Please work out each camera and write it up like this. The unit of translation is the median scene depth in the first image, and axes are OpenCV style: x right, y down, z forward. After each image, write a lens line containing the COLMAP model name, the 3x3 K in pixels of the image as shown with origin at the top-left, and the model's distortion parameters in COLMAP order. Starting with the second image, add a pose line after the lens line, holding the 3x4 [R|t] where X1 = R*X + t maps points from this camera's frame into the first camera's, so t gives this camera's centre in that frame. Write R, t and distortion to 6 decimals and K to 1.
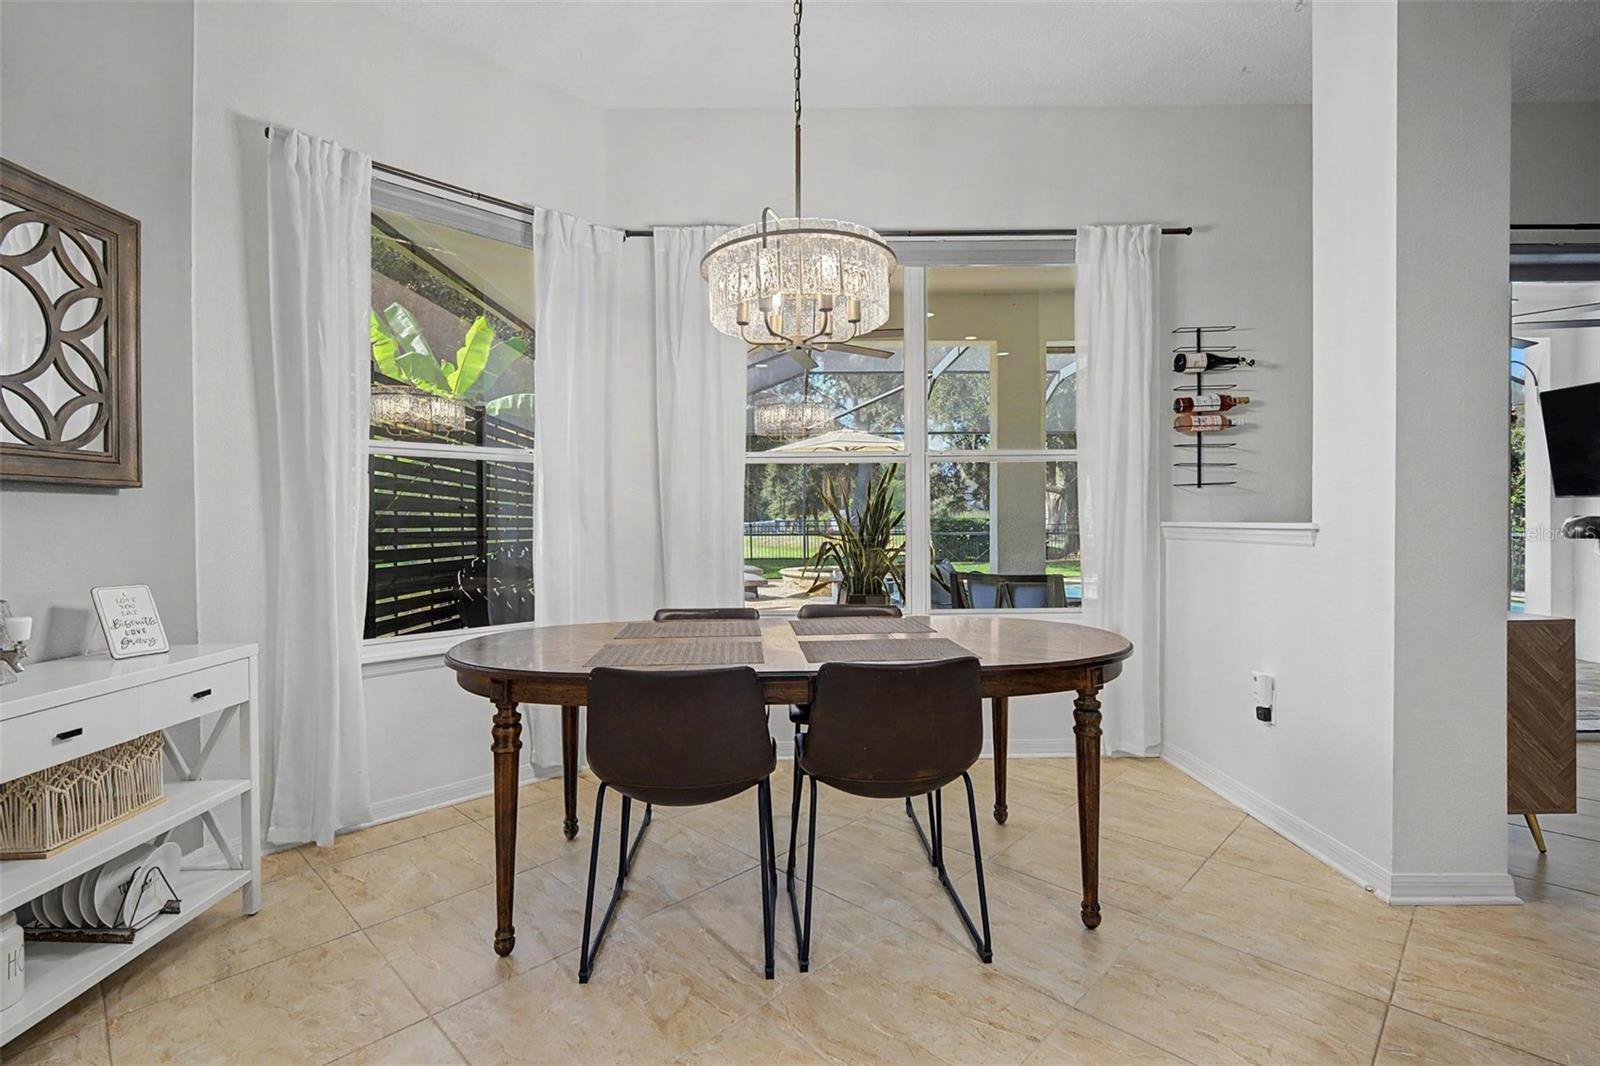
lens RADIAL K [[738.9, 0, 802.4], [0, 738.9, 529.9], [0, 0, 1]] dist [0.001374, -0.000462]
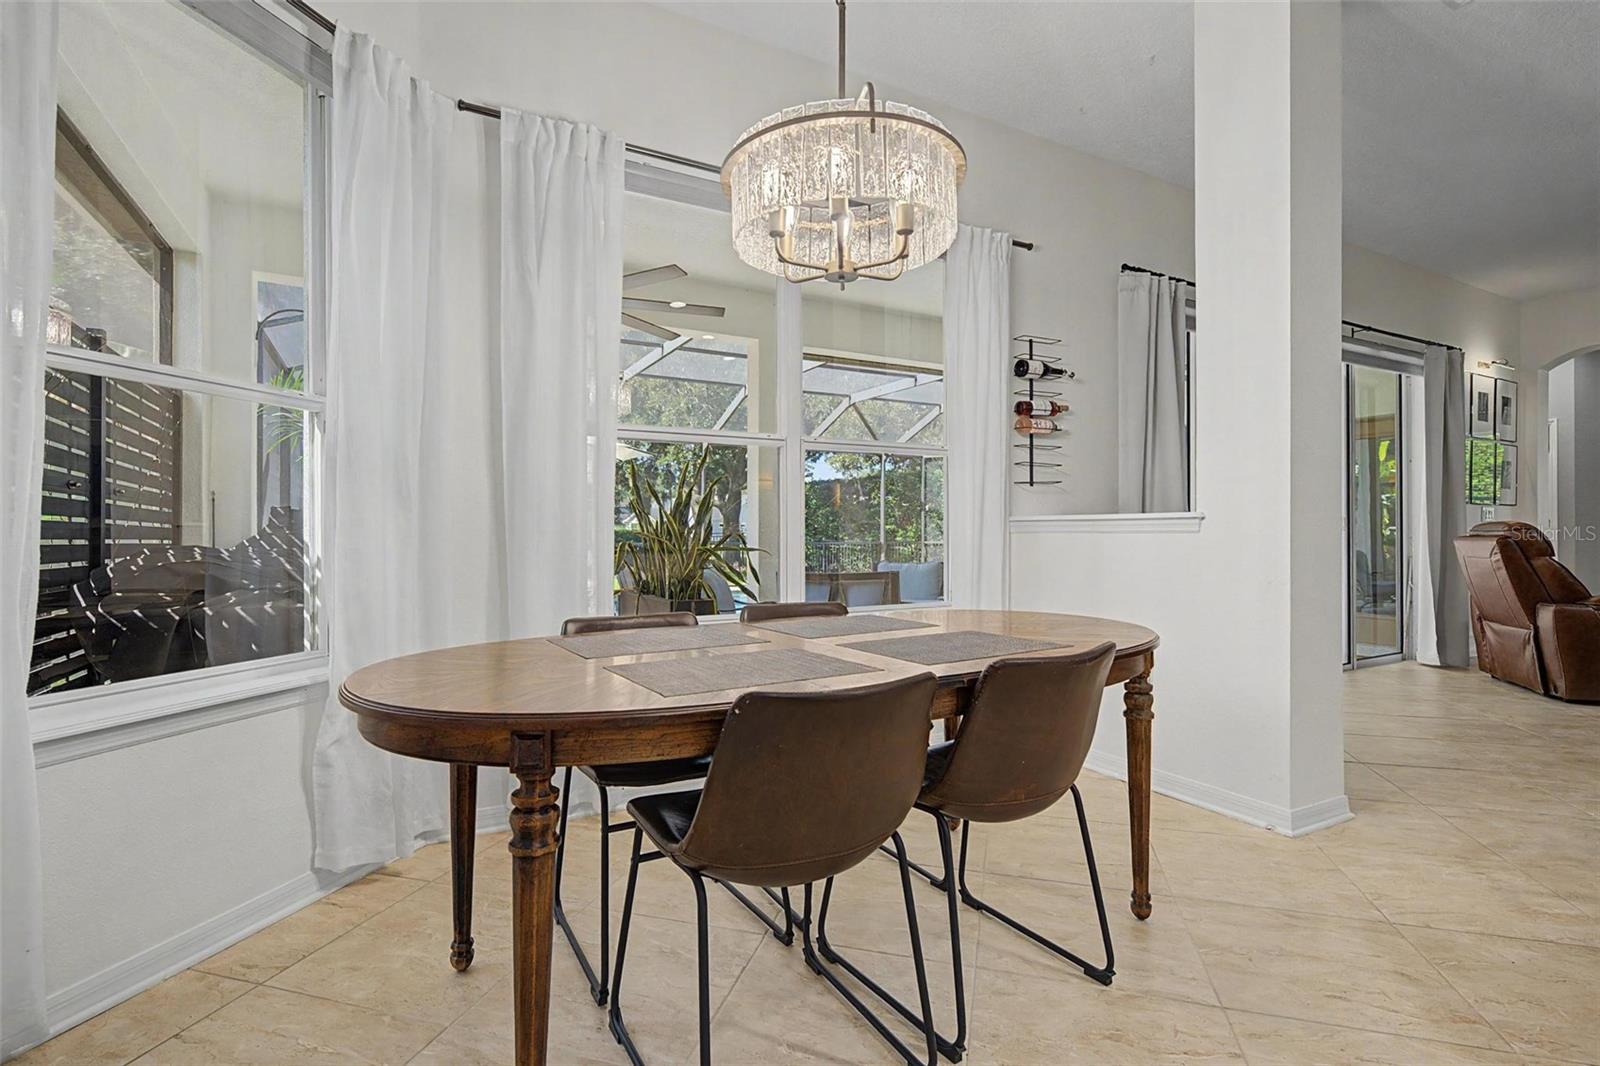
lens RADIAL K [[746.8, 0, 800.0], [0, 746.8, 533.0], [0, 0, 1]] dist [-0.003404, -0.001257]
pose [[0.883981, 0.005781, 0.467486, -0.285631], [0.001167, 0.999893, -0.014573, 0.028390], [-0.467521, 0.013428, 0.883880, 0.208590]]
